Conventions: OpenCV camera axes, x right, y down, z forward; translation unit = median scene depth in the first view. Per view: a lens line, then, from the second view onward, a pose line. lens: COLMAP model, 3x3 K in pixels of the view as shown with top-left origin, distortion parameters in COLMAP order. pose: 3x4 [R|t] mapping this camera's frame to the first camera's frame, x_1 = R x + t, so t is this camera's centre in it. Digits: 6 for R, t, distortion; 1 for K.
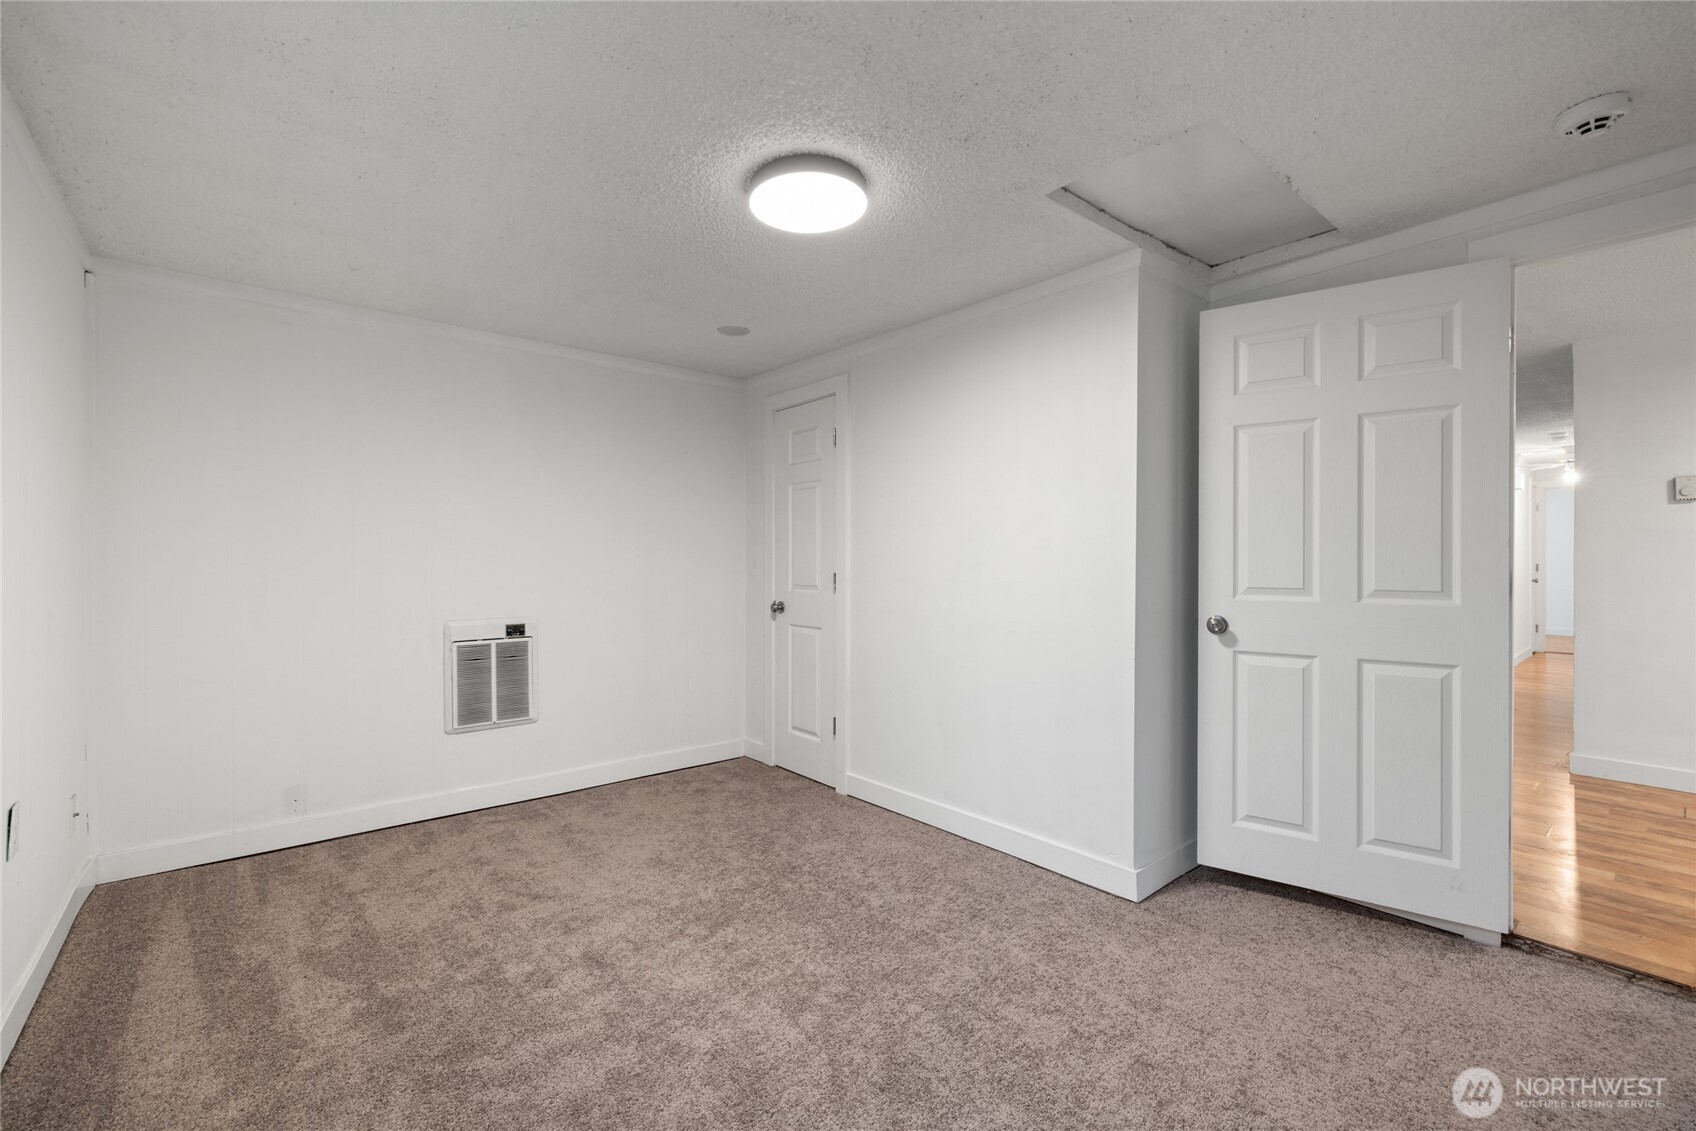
lens RADIAL K [[709.9, 0, 809.0], [0, 709.9, 568.9], [0, 0, 1]] dist [0.002710, -0.000037]
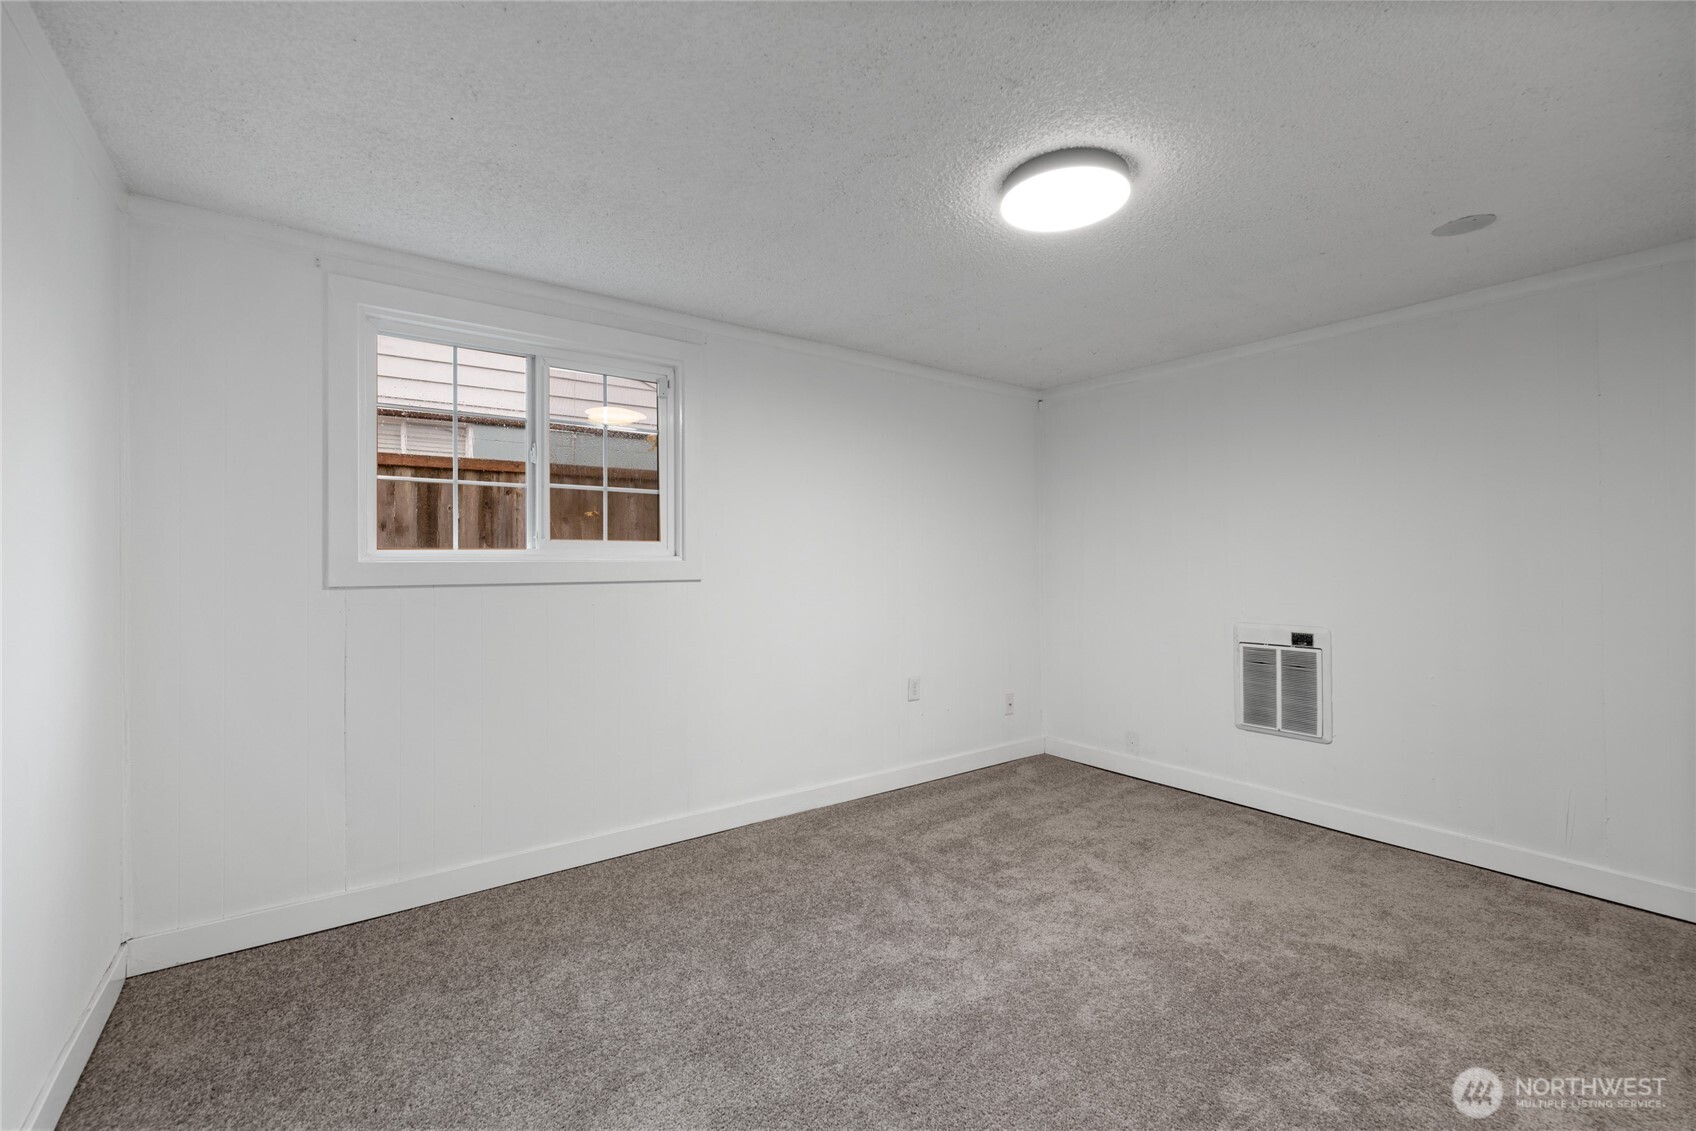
lens RADIAL K [[709.9, 0, 846.5], [0, 709.9, 562.5], [0, 0, 1]] dist [0.002710, -0.000037]
pose [[-0.017877, 0.001444, -0.999839, 0.573624], [-0.003657, 0.999992, 0.001510, -0.016568], [0.999834, 0.003684, -0.017871, 0.426553]]
